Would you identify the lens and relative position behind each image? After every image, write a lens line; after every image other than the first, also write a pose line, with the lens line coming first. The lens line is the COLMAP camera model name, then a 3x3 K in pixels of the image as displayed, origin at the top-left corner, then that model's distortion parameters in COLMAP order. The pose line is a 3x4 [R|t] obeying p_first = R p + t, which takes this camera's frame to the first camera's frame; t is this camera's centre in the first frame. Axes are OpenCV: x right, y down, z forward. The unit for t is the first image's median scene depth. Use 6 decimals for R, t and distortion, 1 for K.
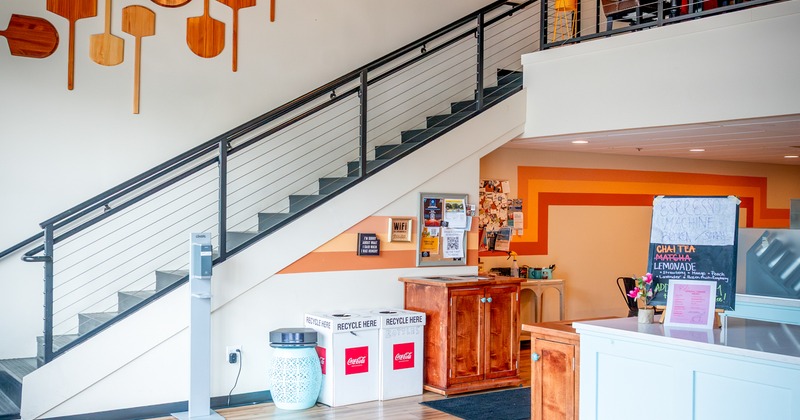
lens RADIAL K [[843.0, 0, 400.0], [0, 843.0, 210.0], [0, 0, 1]] dist [-0.000659, 0.009506]
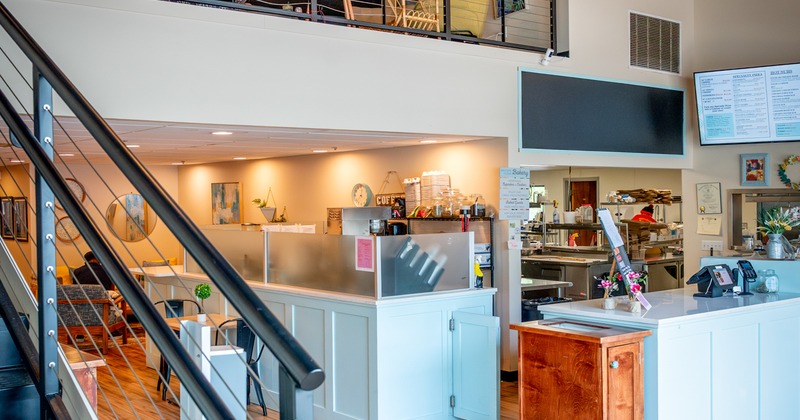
lens RADIAL K [[843.0, 0, 400.0], [0, 843.0, 210.0], [0, 0, 1]] dist [-0.000659, 0.009506]
pose [[-0.063139, -0.027684, 0.997621, -0.854185], [0.013404, 0.999502, 0.028584, -0.047254], [-0.997915, 0.015176, -0.062736, 1.341607]]
